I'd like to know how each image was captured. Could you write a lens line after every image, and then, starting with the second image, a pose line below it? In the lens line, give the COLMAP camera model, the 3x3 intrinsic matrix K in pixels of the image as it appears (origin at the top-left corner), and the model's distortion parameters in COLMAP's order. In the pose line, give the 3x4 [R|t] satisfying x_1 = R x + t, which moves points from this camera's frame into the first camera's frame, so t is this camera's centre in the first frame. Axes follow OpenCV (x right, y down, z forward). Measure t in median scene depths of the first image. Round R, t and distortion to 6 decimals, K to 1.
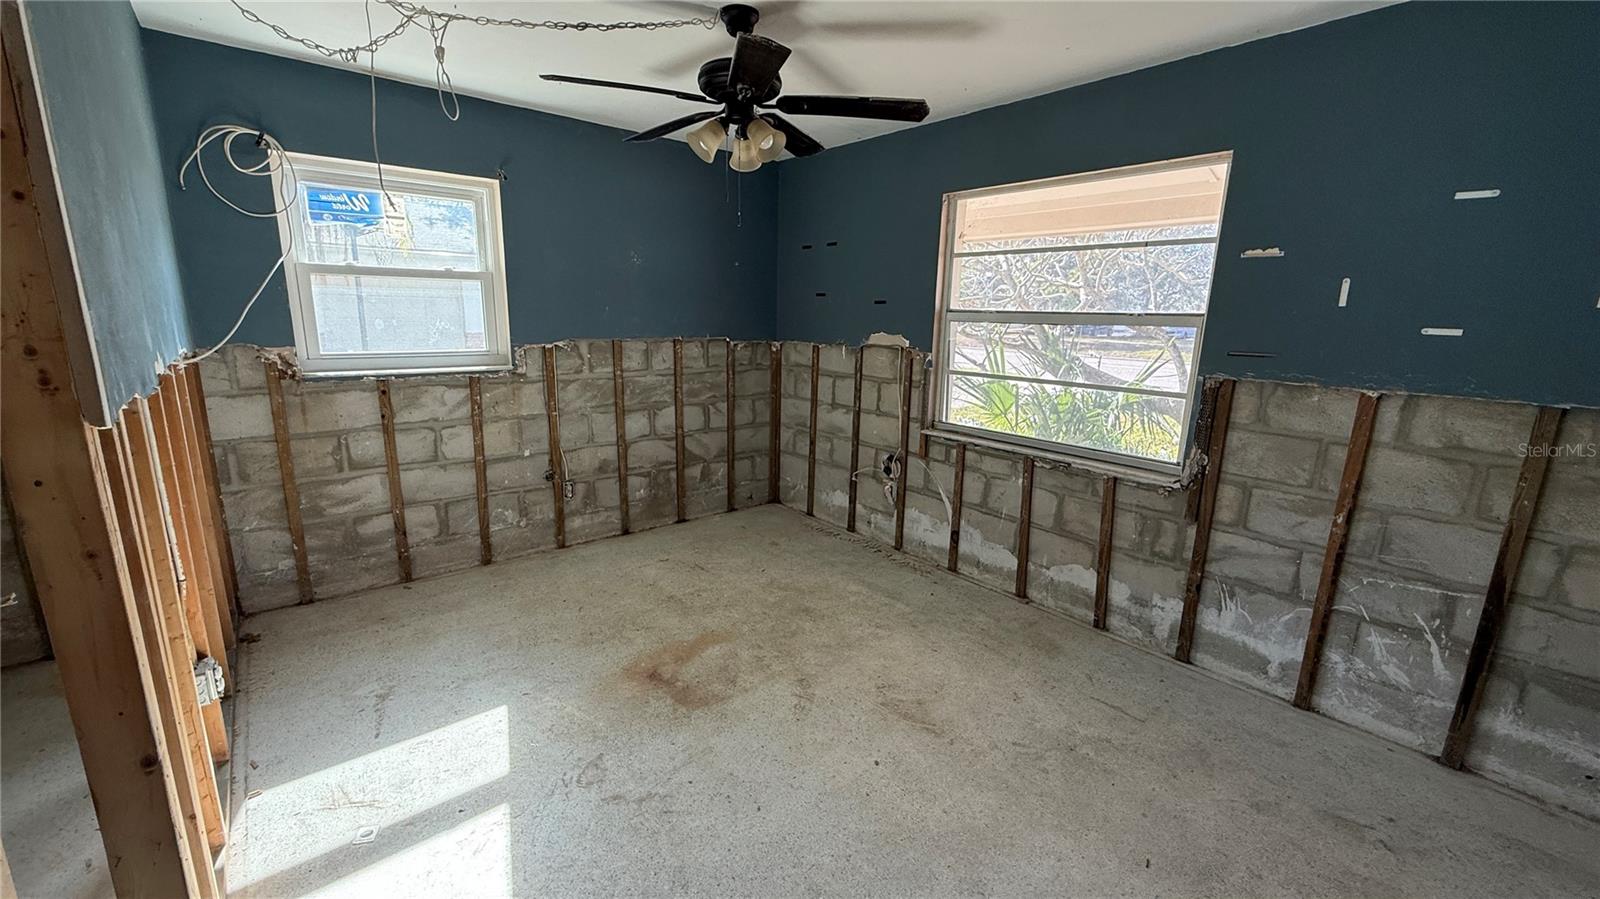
lens RADIAL K [[637.0, 0, 799.3], [0, 637.0, 449.5], [0, 0, 1]] dist [-0.000573, 0.000255]
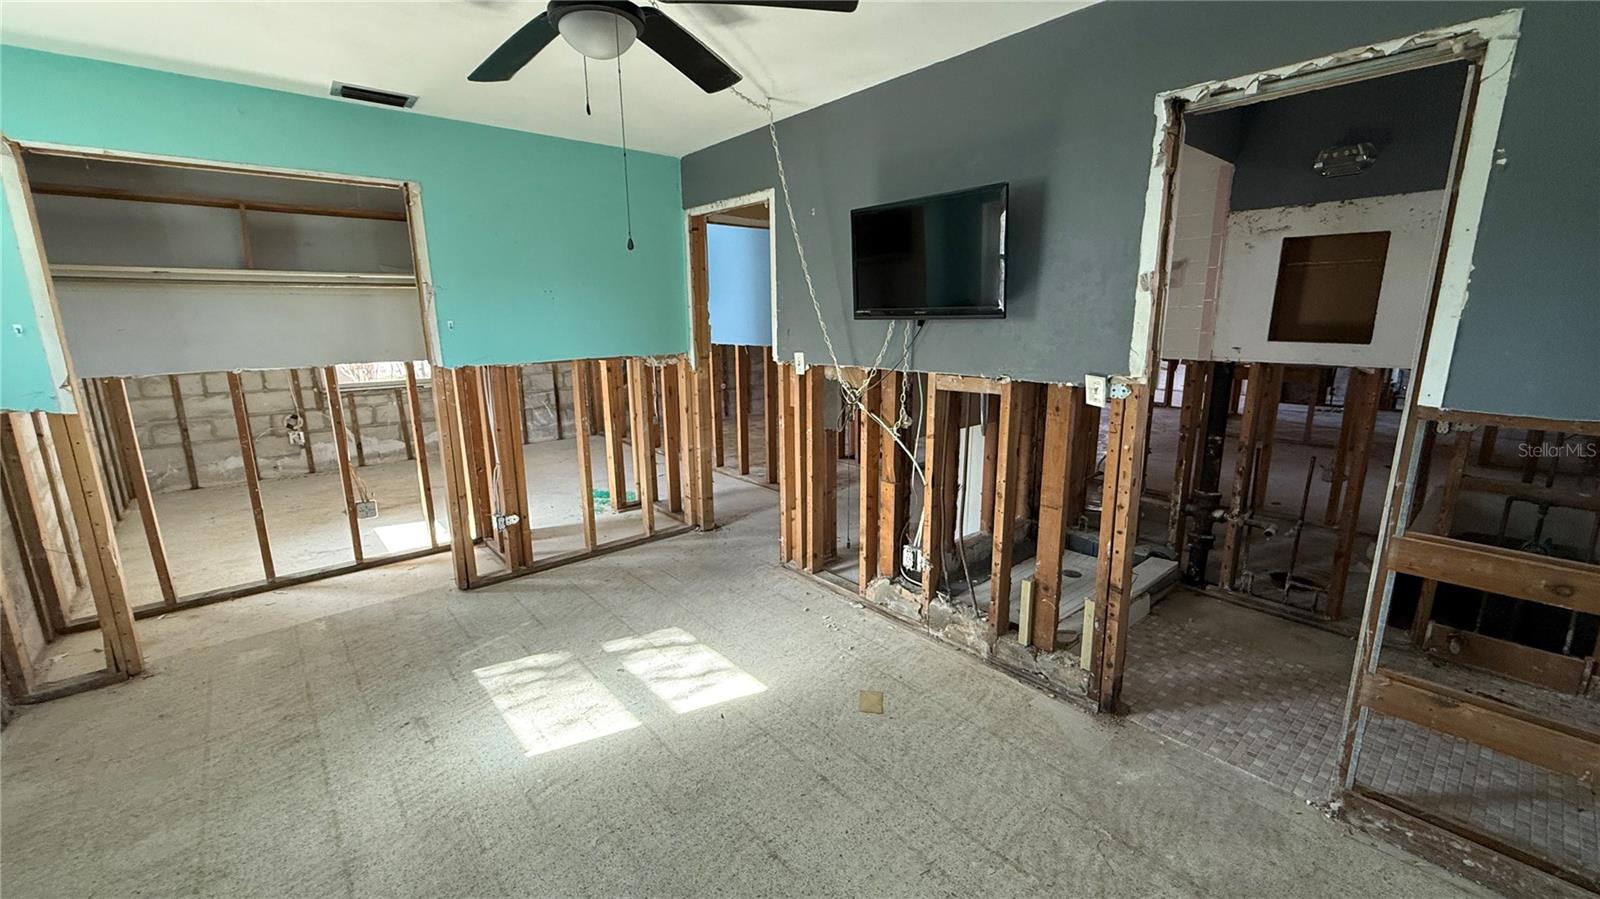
lens RADIAL K [[637.0, 0, 795.8], [0, 637.0, 450.4], [0, 0, 1]] dist [-0.000573, 0.000255]
pose [[-0.016545, -0.235619, 0.971705, -1.526682], [0.220761, 0.946993, 0.233386, 0.001212], [-0.975188, 0.218376, 0.036347, -0.256868]]
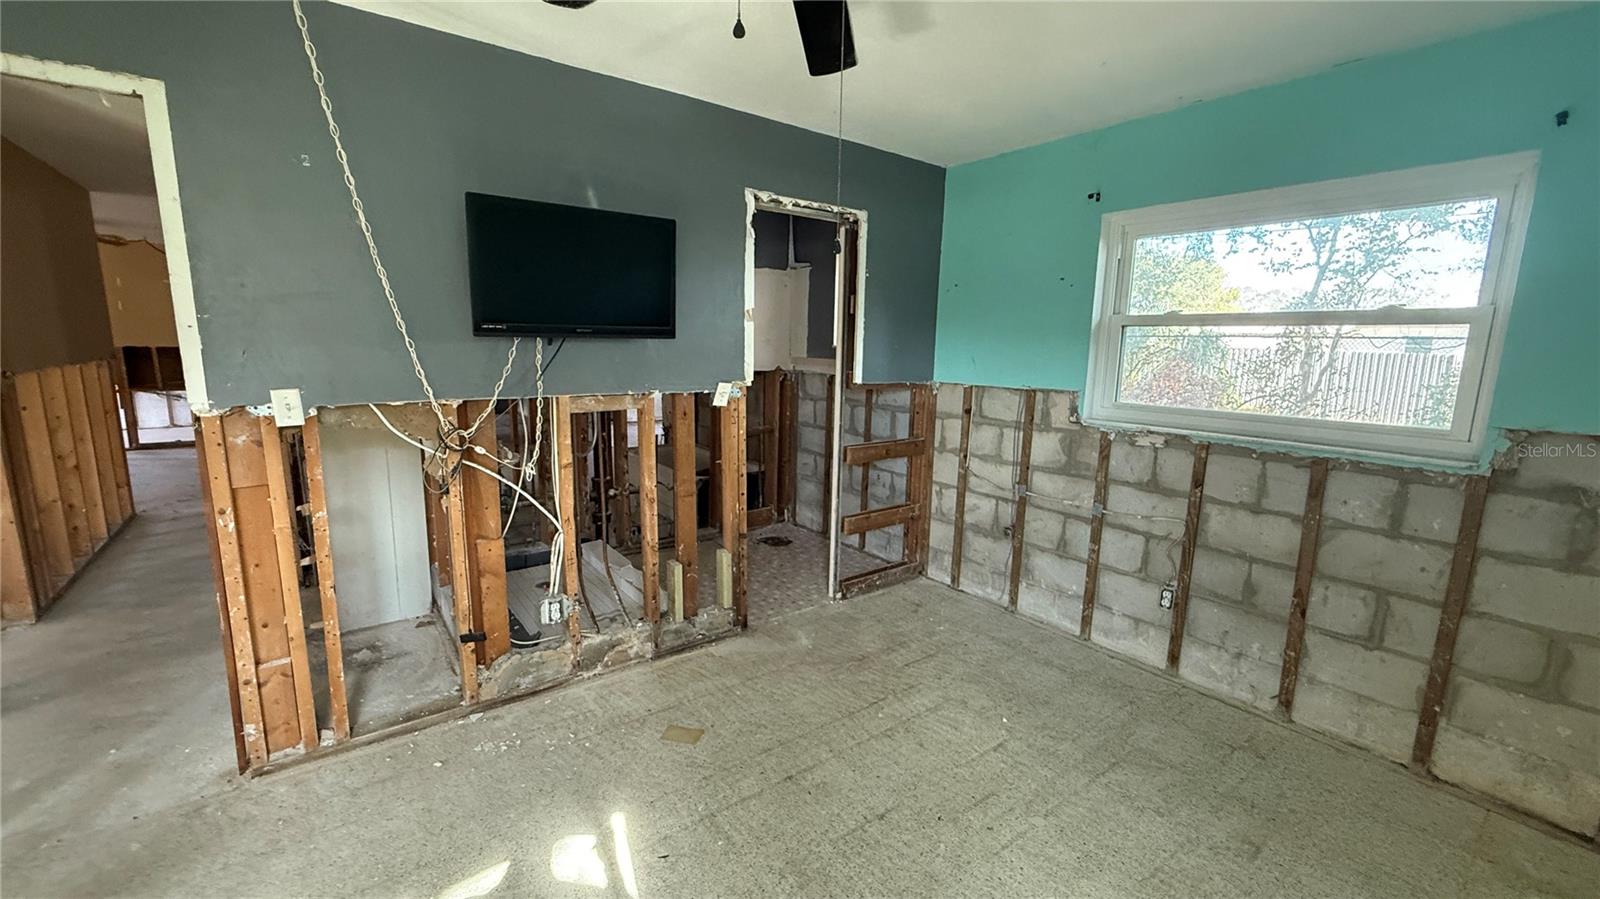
lens RADIAL K [[637.0, 0, 797.0], [0, 637.0, 450.6], [0, 0, 1]] dist [-0.000573, 0.000255]
pose [[-0.997748, -0.051549, 0.042922, -1.049145], [-0.031667, 0.926050, 0.376070, -0.088472], [-0.059134, 0.373864, -0.925597, 0.247826]]
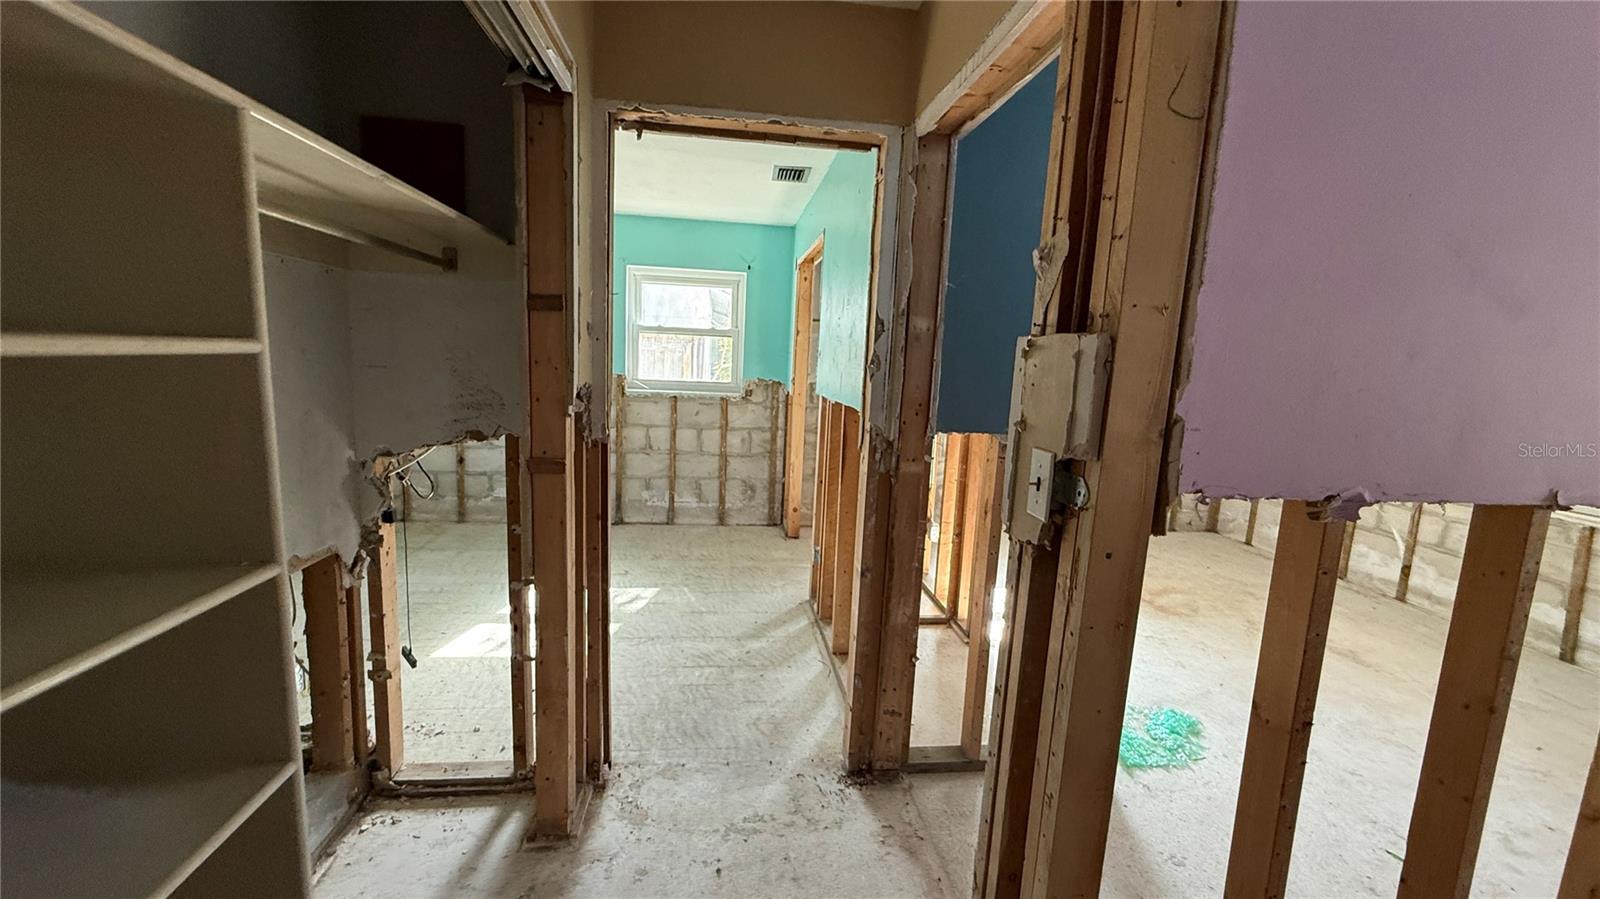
lens RADIAL K [[637.0, 0, 798.3], [0, 637.0, 451.6], [0, 0, 1]] dist [-0.000573, 0.000255]
pose [[0.837607, 0.095349, -0.537888, -0.081912], [-0.139544, 0.989328, -0.041926, 0.126818], [0.528150, 0.110177, 0.841973, -0.602179]]
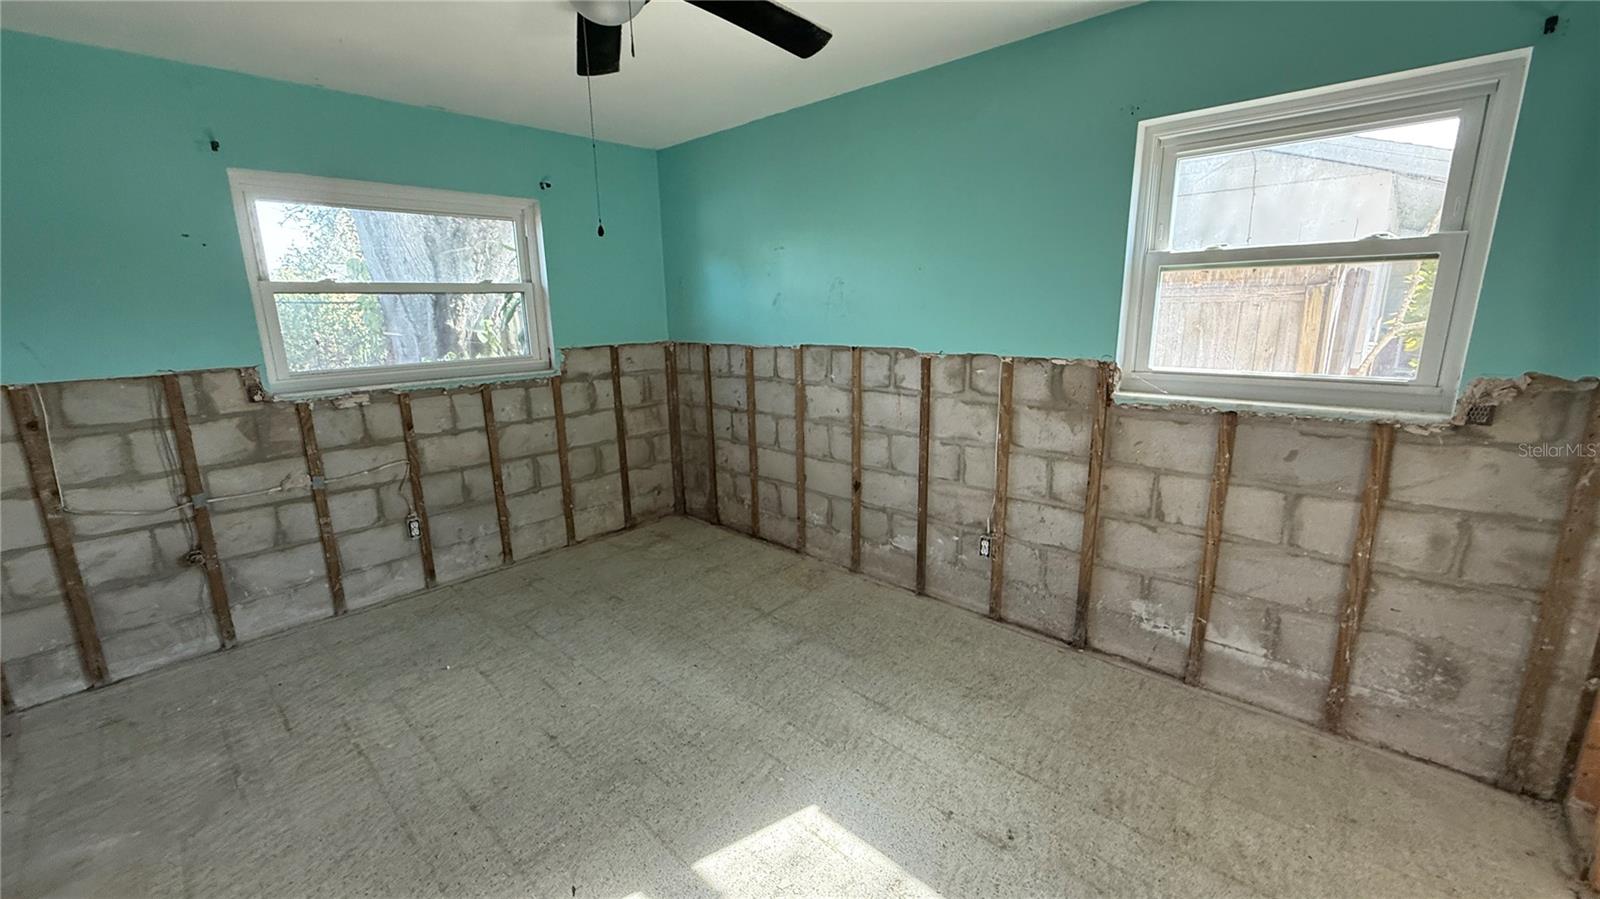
lens RADIAL K [[637.0, 0, 796.3], [0, 637.0, 449.0], [0, 0, 1]] dist [-0.000573, 0.000255]
pose [[0.118367, 0.192191, -0.974193, -0.534119], [-0.187053, 0.967841, 0.168210, -0.007384], [0.975192, 0.162315, 0.150511, -0.059937]]
